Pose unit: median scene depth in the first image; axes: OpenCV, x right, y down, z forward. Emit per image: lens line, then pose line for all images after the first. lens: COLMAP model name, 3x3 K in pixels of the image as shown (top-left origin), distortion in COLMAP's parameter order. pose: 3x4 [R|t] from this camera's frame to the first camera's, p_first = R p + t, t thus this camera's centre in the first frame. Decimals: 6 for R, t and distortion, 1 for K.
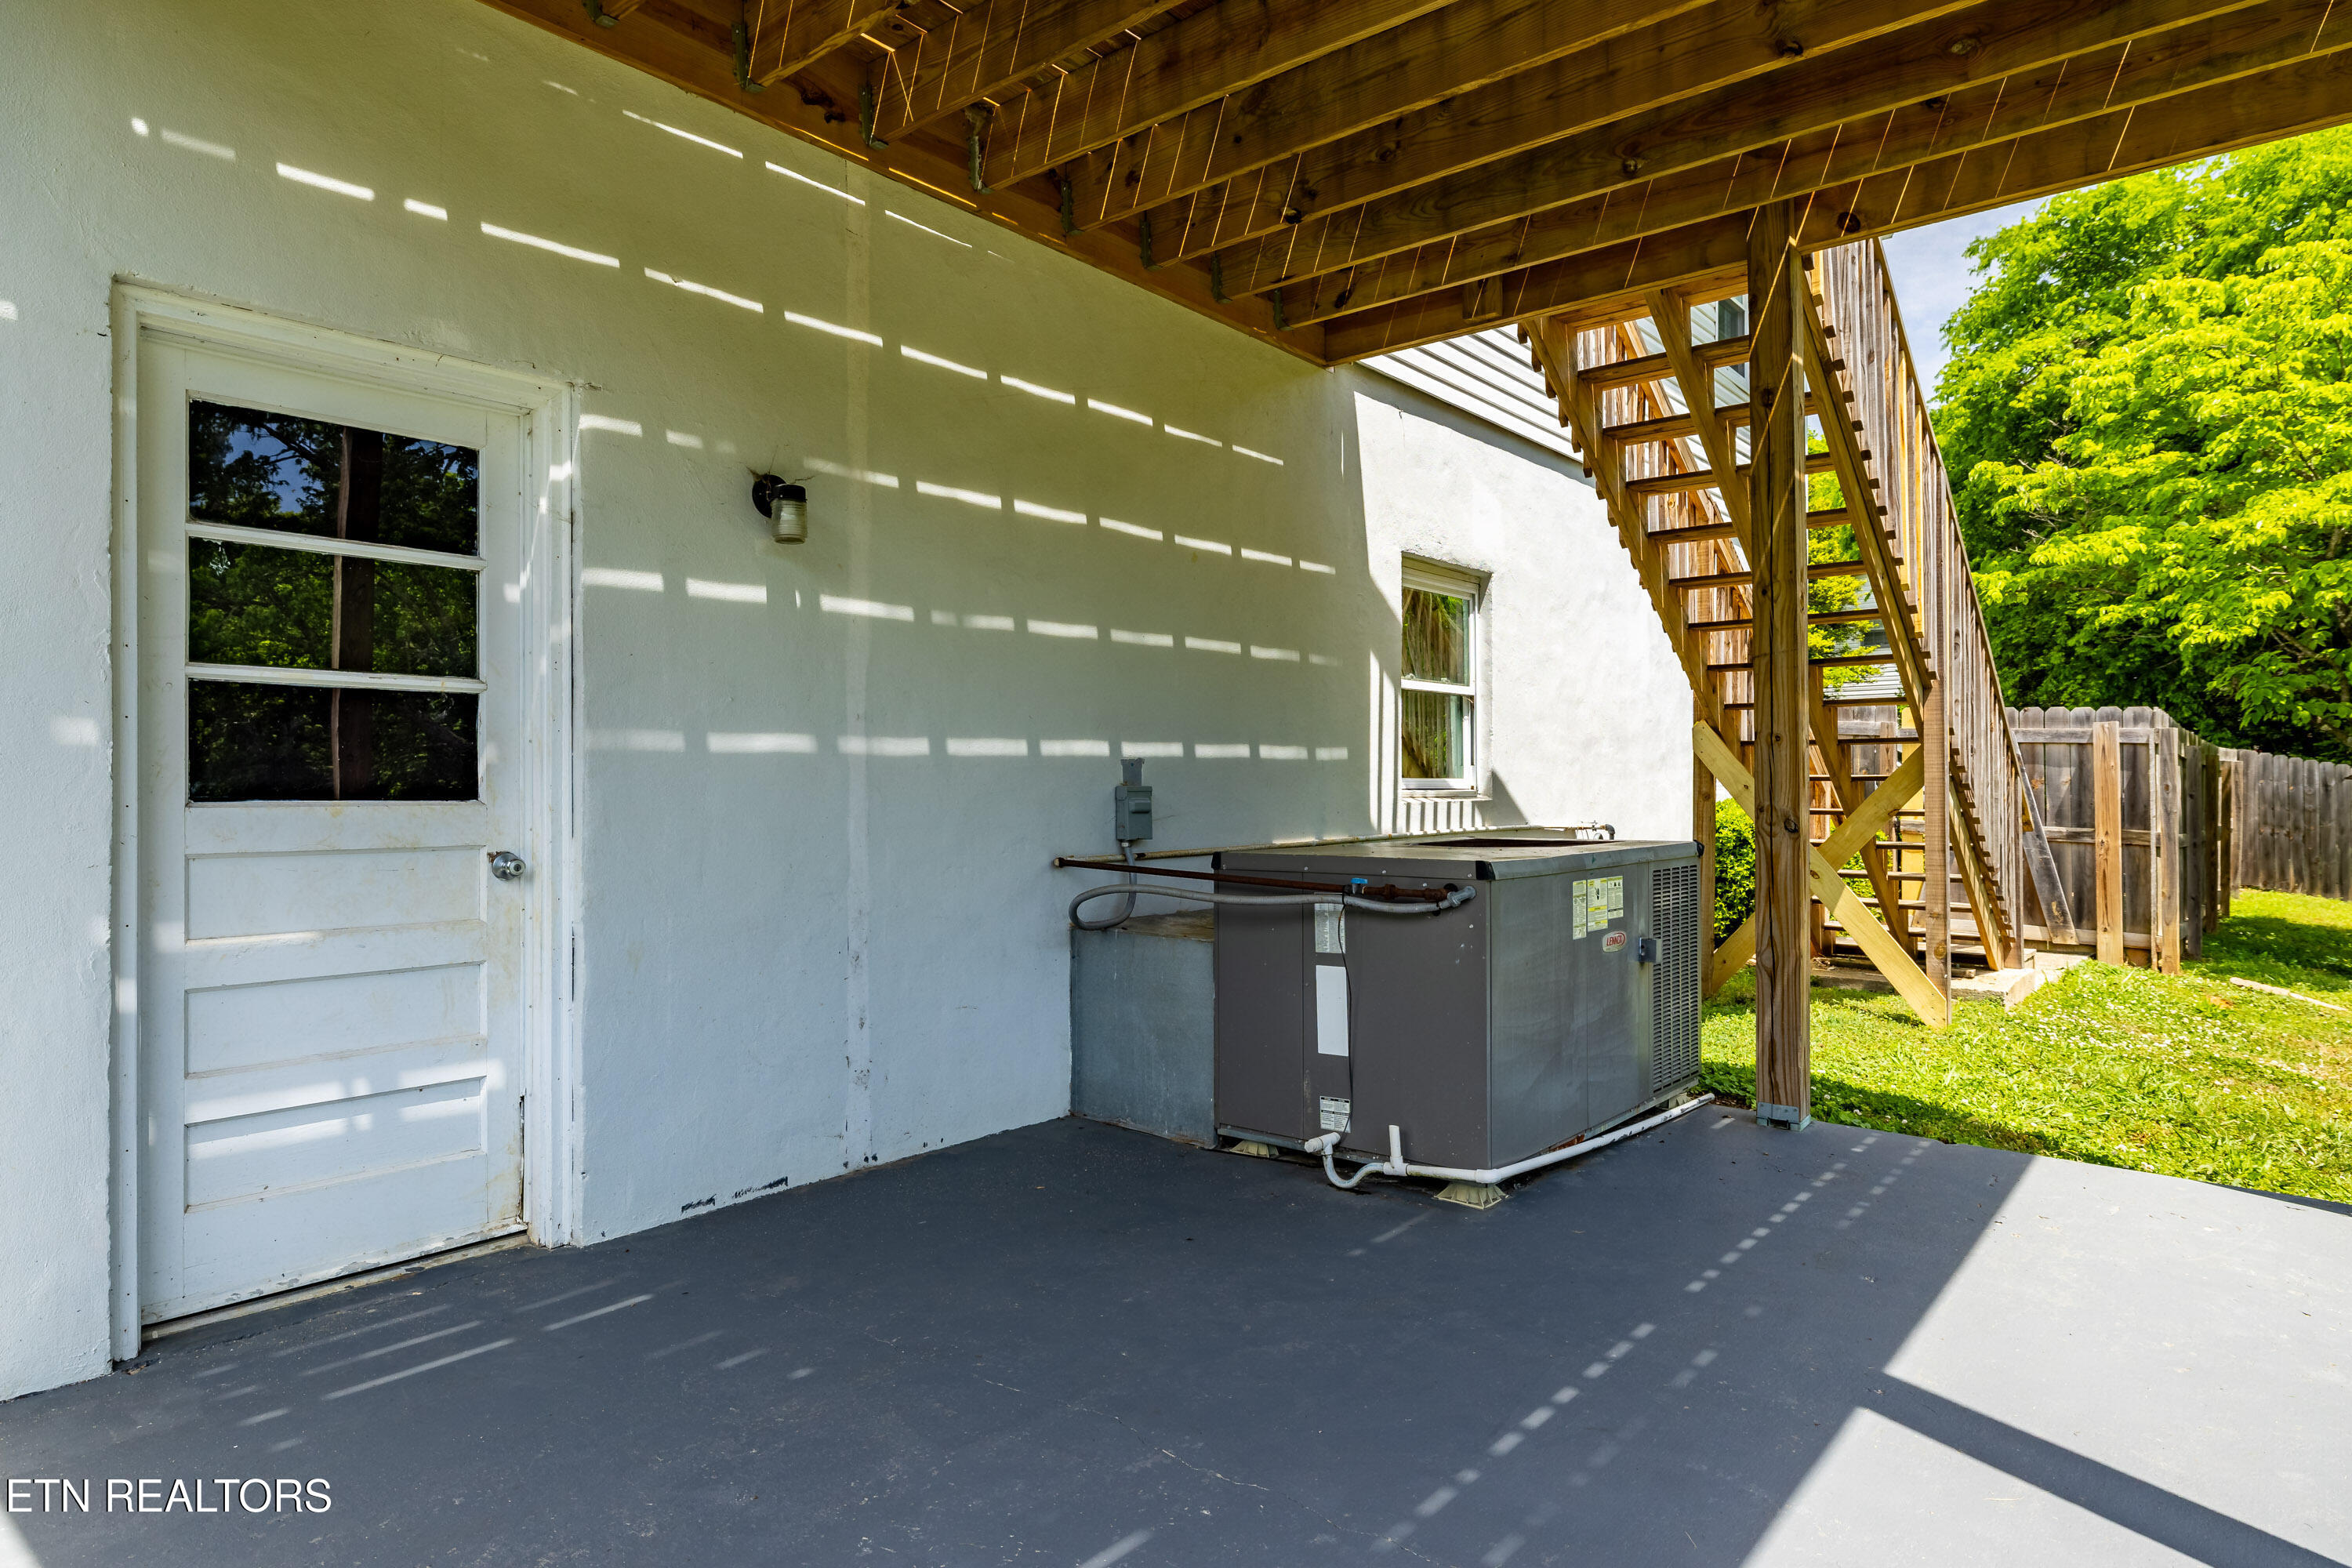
lens RADIAL K [[1324.7, 0, 1176.0], [0, 1324.7, 784.0], [0, 0, 1]] dist [-0.000150, -0.000336]
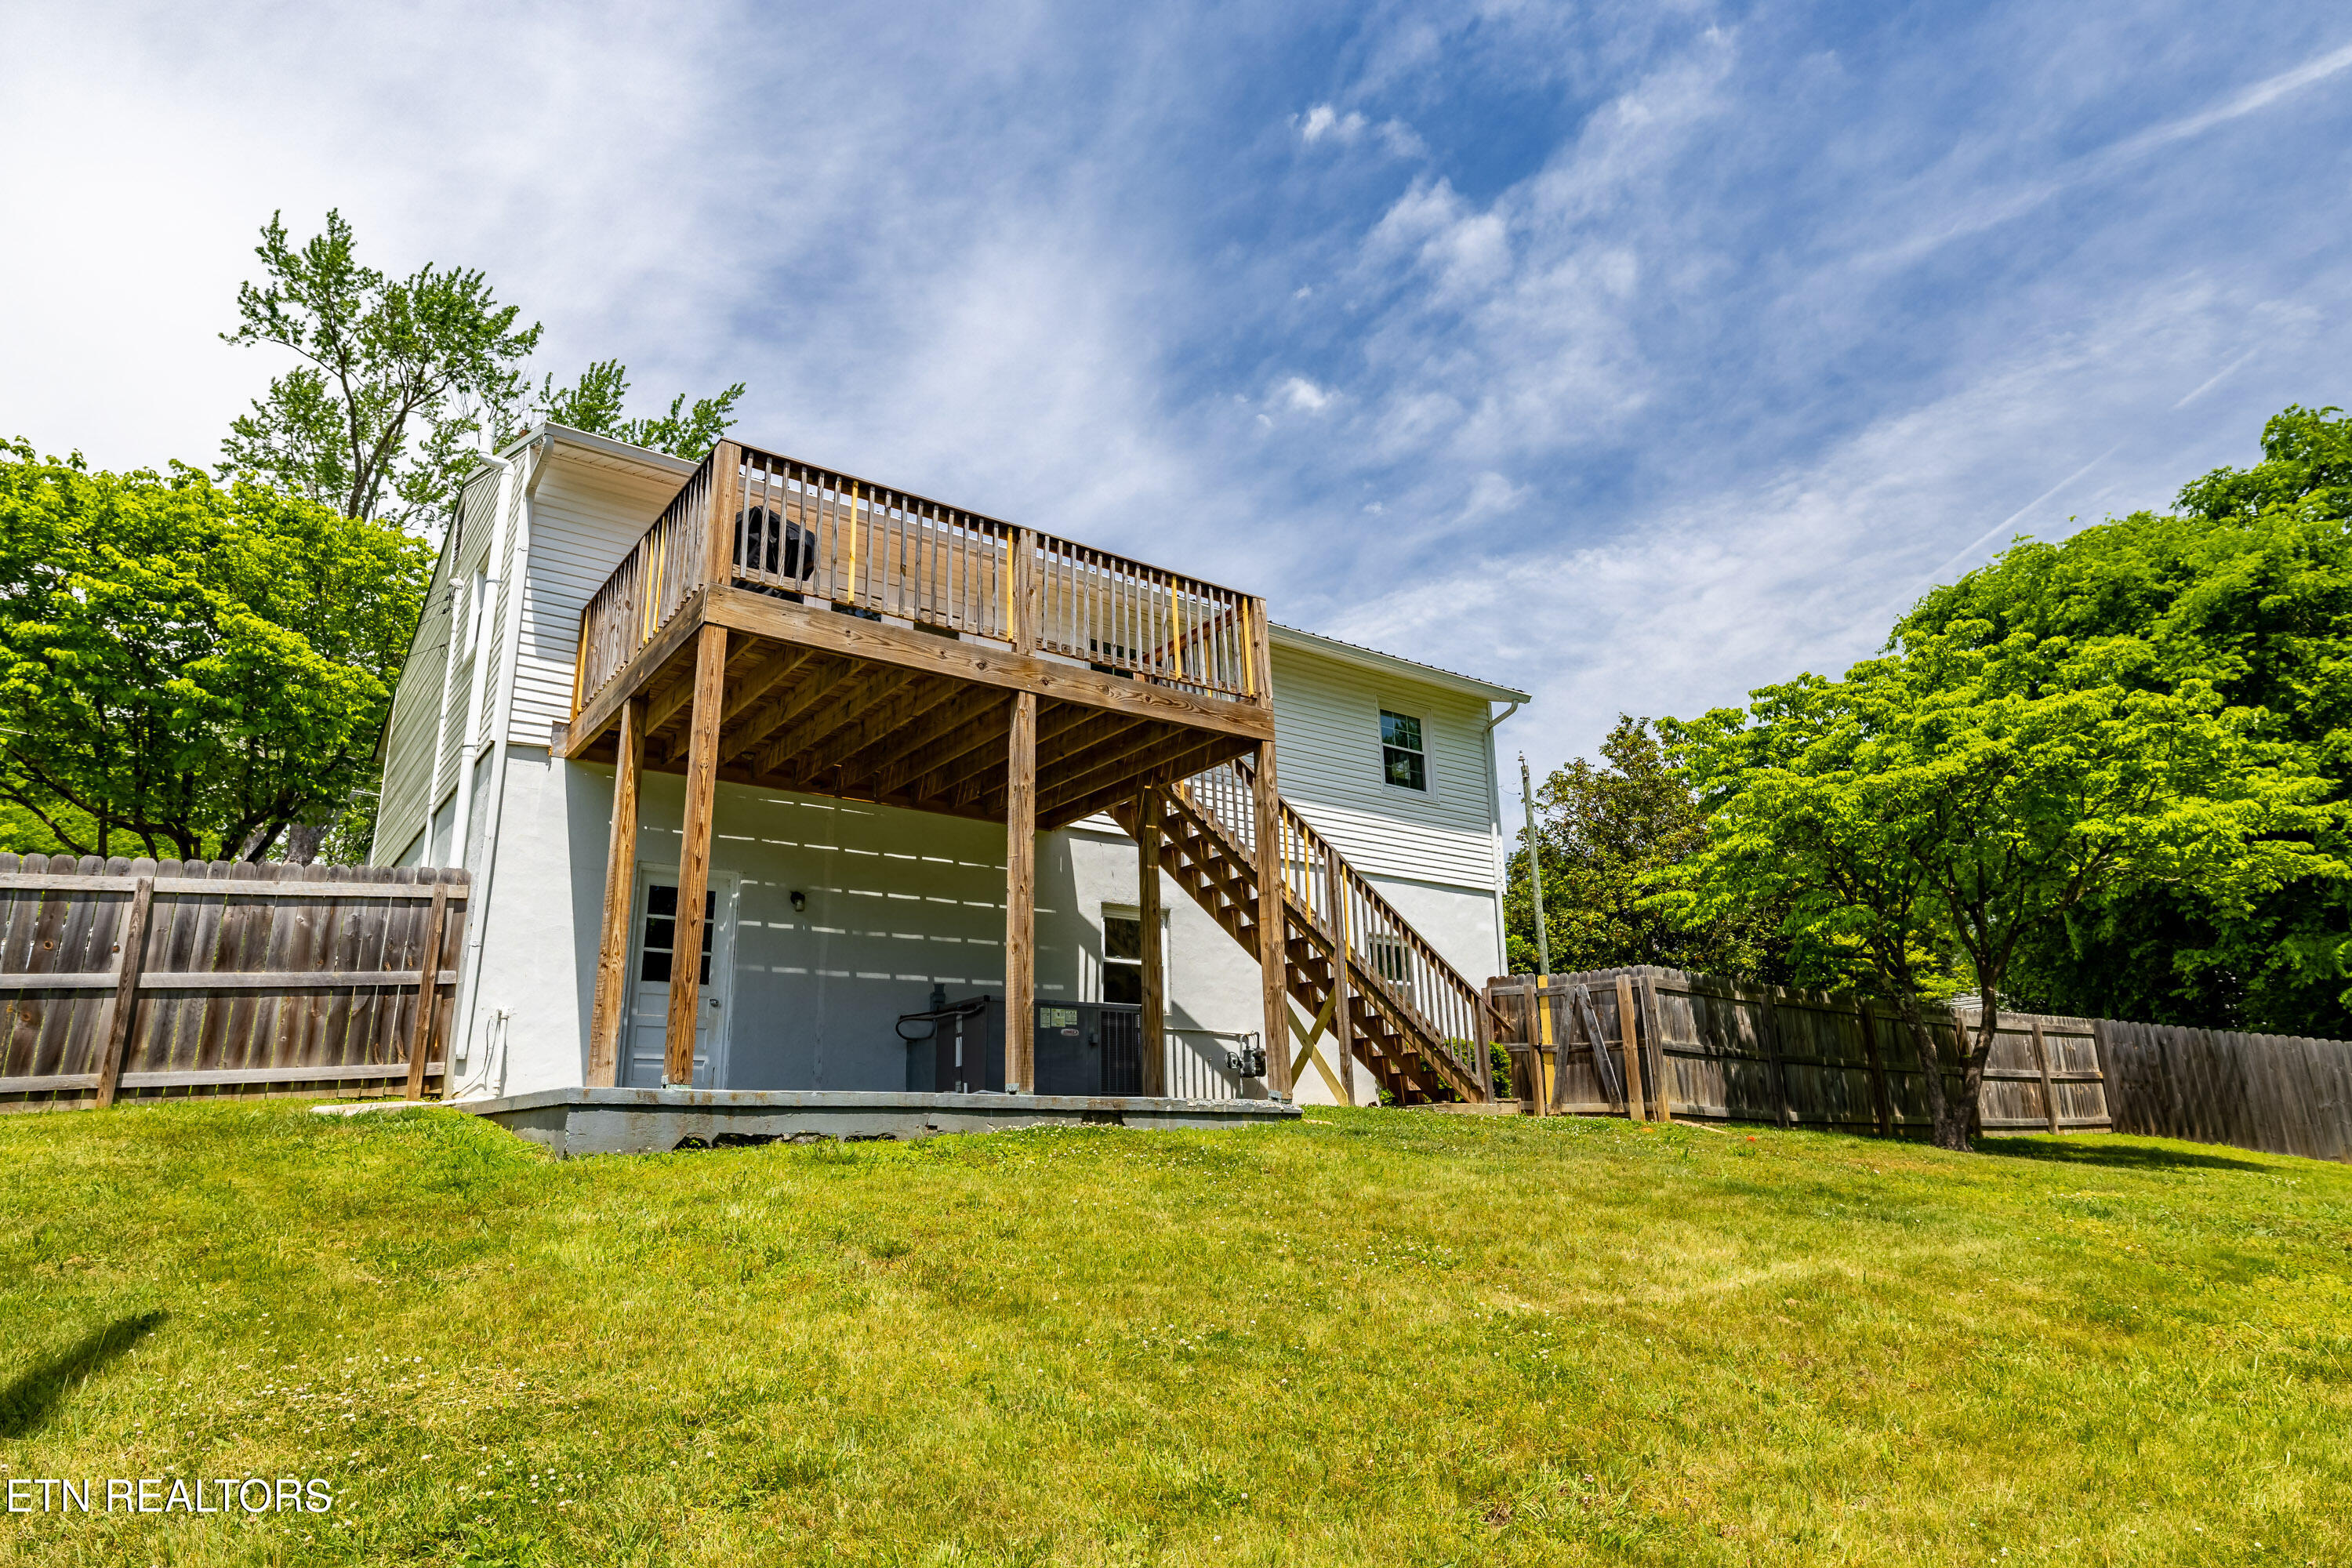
lens RADIAL K [[1324.7, 0, 1176.0], [0, 1324.7, 784.0], [0, 0, 1]] dist [-0.000150, -0.000336]
pose [[0.973424, -0.079317, -0.214836, 1.314512], [0.017762, 0.961430, -0.274475, 0.426280], [0.228320, 0.263365, 0.937288, -1.923040]]
